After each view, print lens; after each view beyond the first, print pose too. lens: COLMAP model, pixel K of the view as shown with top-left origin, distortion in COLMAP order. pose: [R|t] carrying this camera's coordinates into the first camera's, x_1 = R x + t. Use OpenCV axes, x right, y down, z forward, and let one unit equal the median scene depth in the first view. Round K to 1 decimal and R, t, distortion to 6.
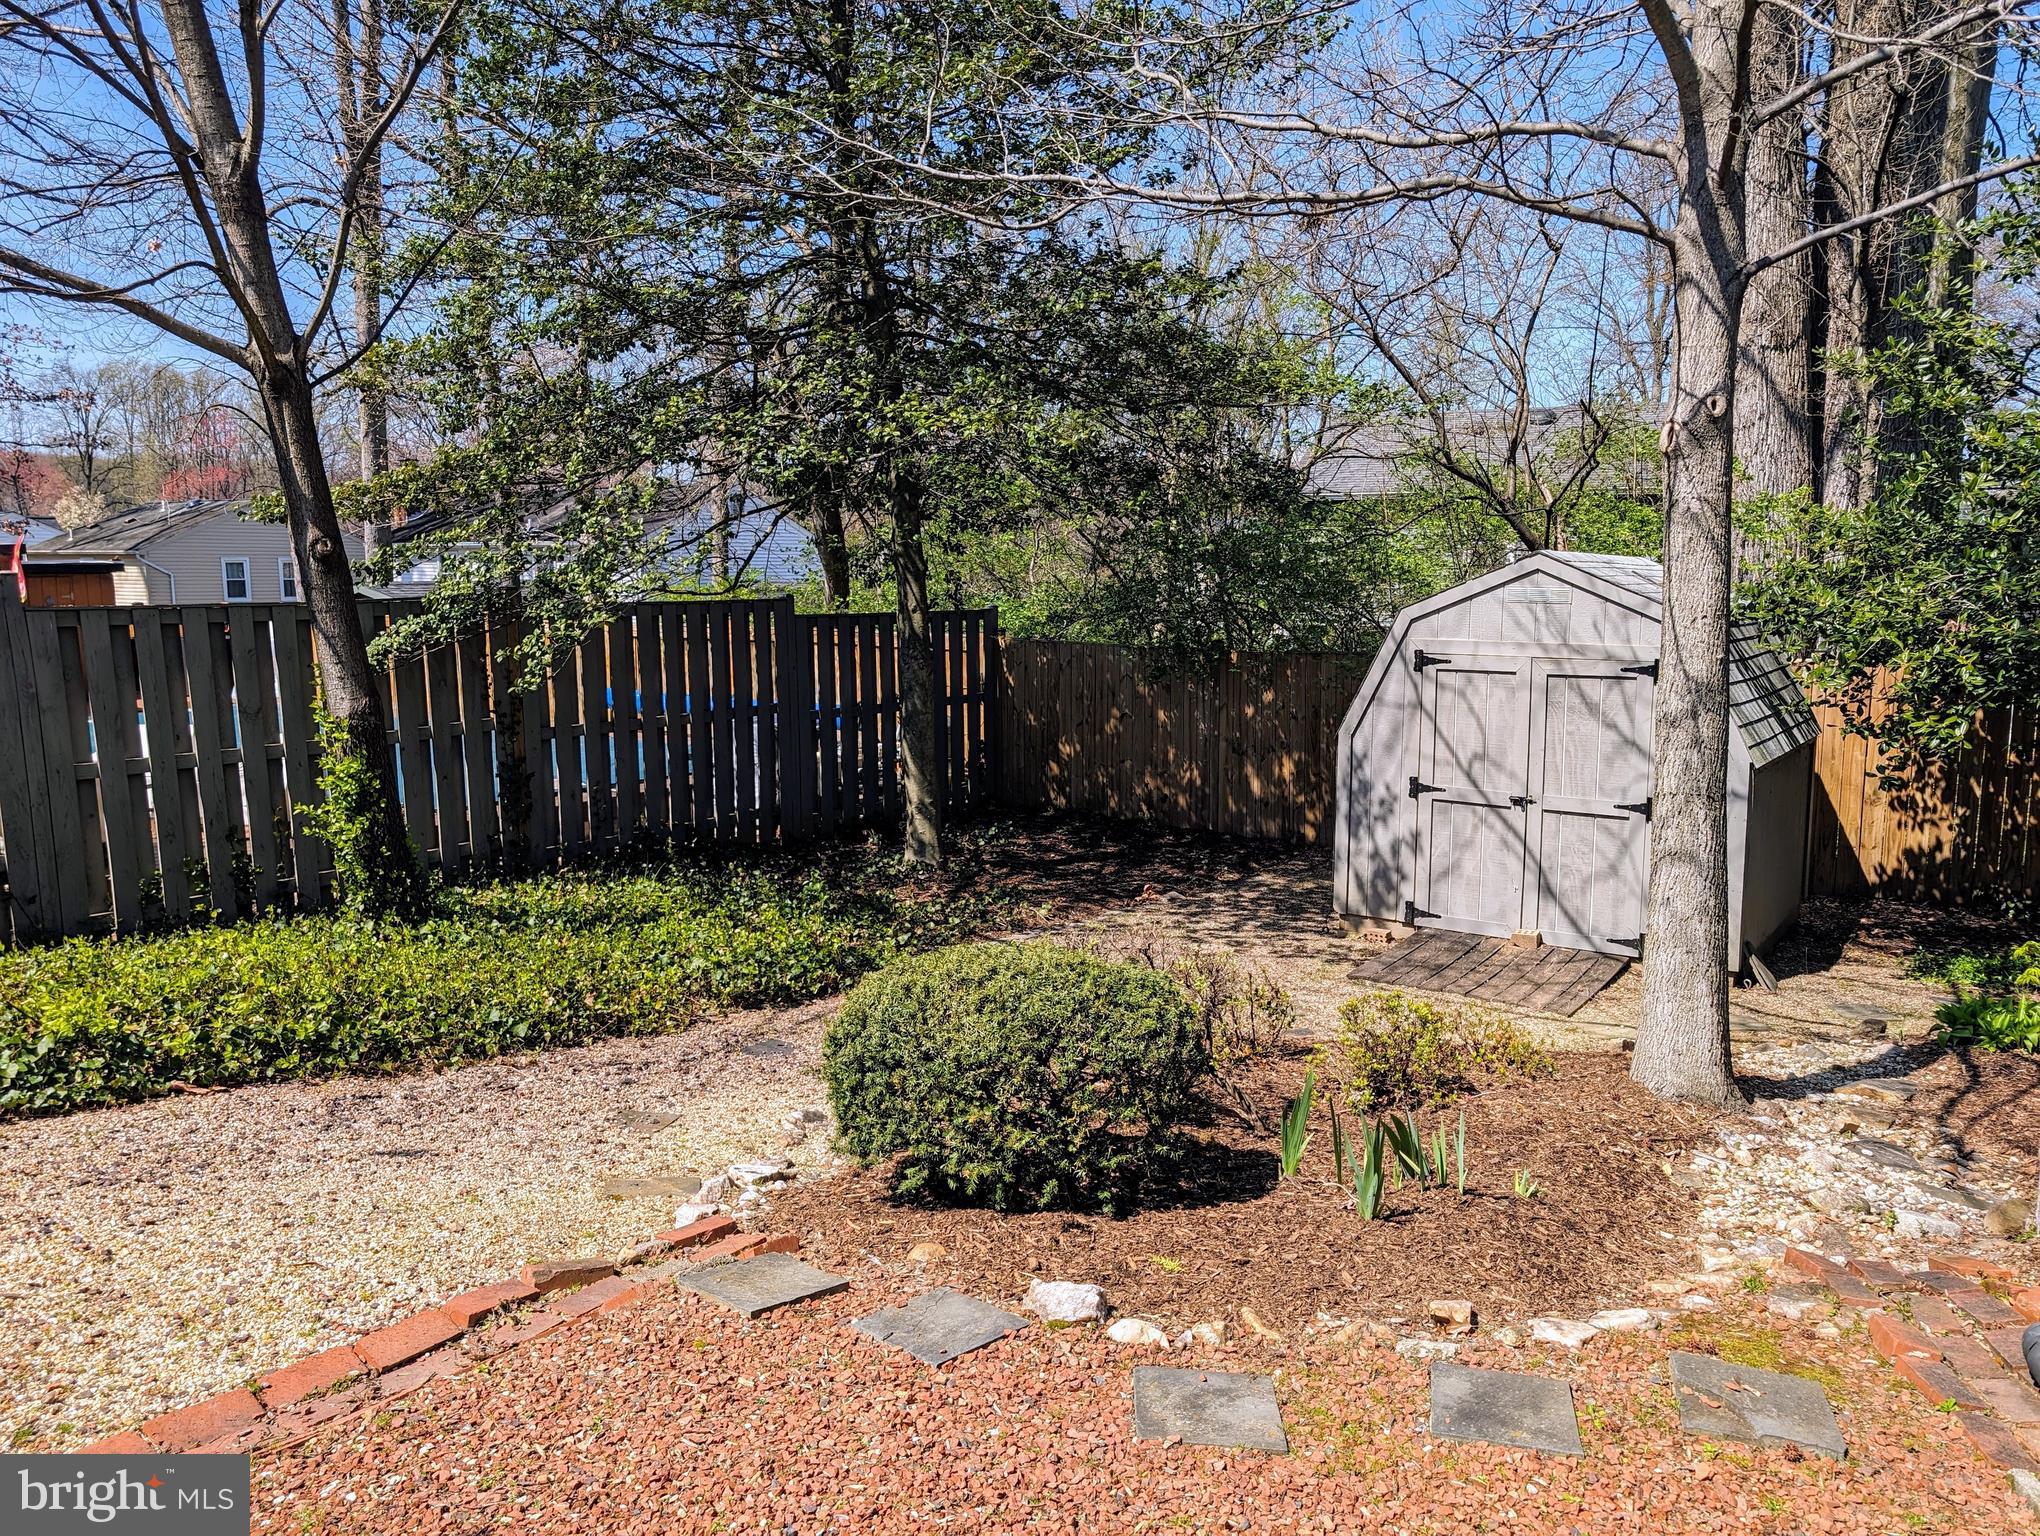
lens RADIAL K [[1450.6, 0, 1020.0], [0, 1450.6, 768.0], [0, 0, 1]] dist [0.004271, 0.002693]
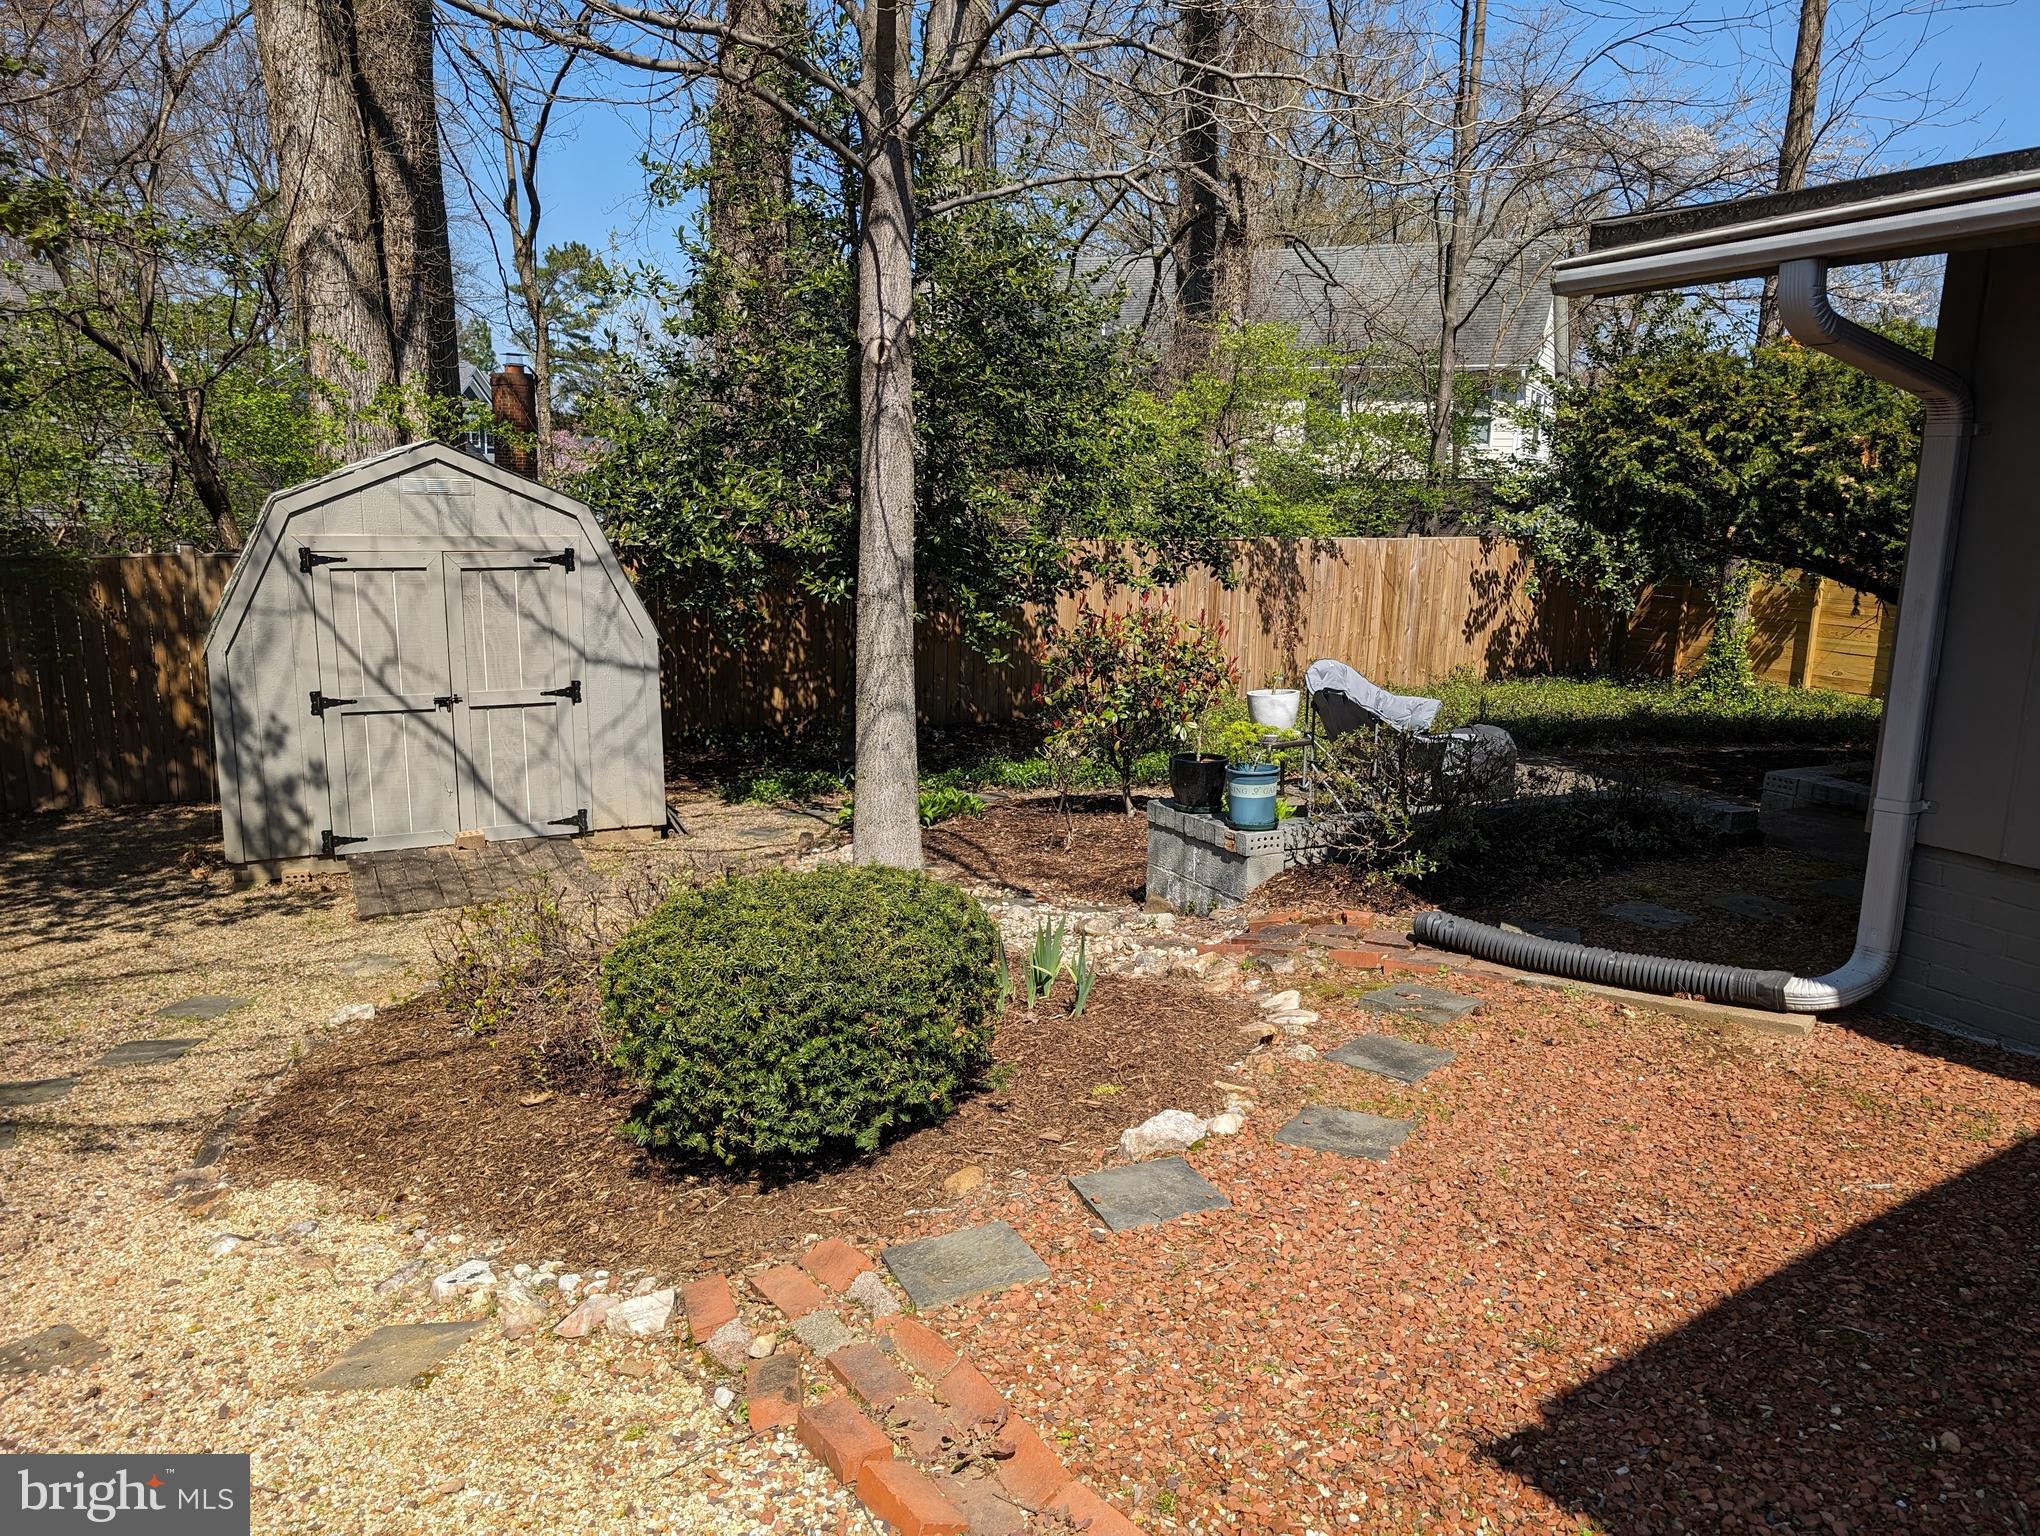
lens RADIAL K [[1472.4, 0, 1020.0], [0, 1472.4, 768.0], [0, 0, 1]] dist [-0.001199, 0.001863]
pose [[0.452221, -0.164515, 0.876602, -0.344906], [0.102244, 0.985924, 0.132286, -0.023793], [-0.886026, 0.029805, 0.462676, 0.206371]]
